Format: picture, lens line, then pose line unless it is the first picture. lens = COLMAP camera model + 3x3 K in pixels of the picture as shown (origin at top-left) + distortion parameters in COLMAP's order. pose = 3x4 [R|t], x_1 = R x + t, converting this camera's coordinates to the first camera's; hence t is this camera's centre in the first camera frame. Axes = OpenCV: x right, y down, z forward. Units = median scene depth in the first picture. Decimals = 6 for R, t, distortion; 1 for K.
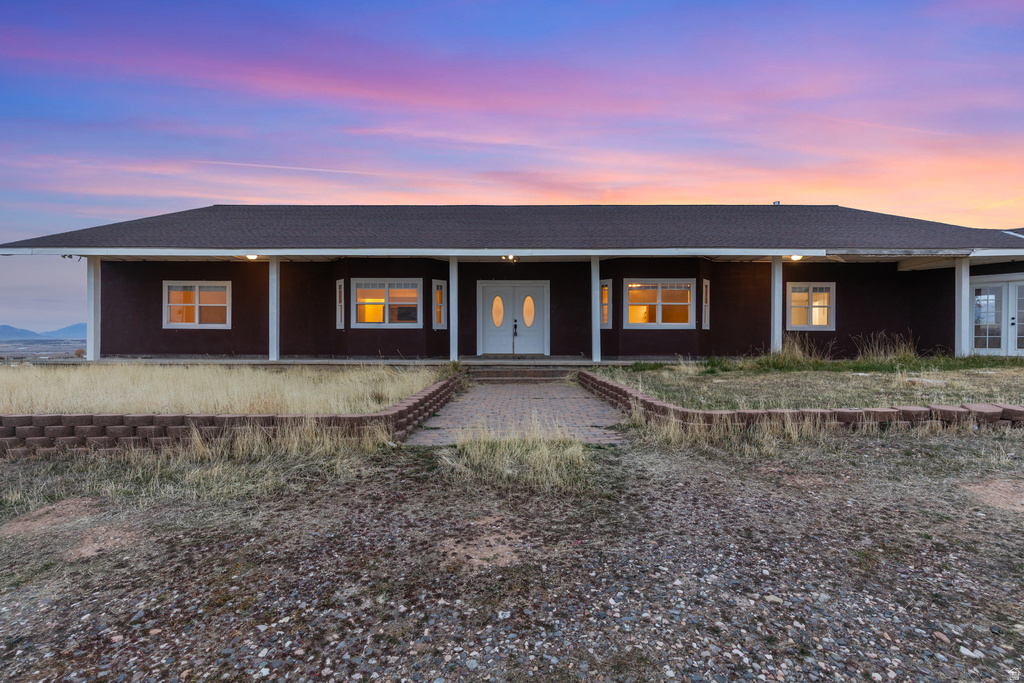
lens RADIAL K [[475.5, 0, 511.5], [0, 475.5, 344.2], [0, 0, 1]] dist [0.001323, 0.000827]
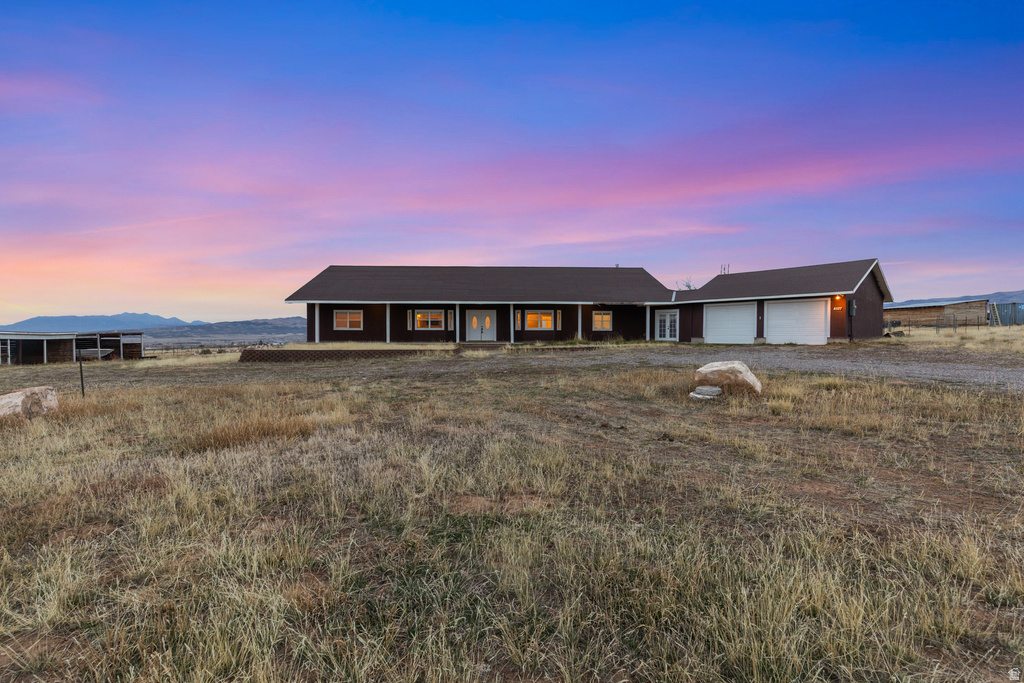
lens RADIAL K [[475.5, 0, 513.1], [0, 475.5, 340.4], [0, 0, 1]] dist [0.001323, 0.000827]
pose [[0.998859, -0.001516, 0.047726, 0.052400], [0.001311, 0.999990, 0.004318, 0.010415], [-0.047732, -0.004251, 0.998851, -1.467368]]
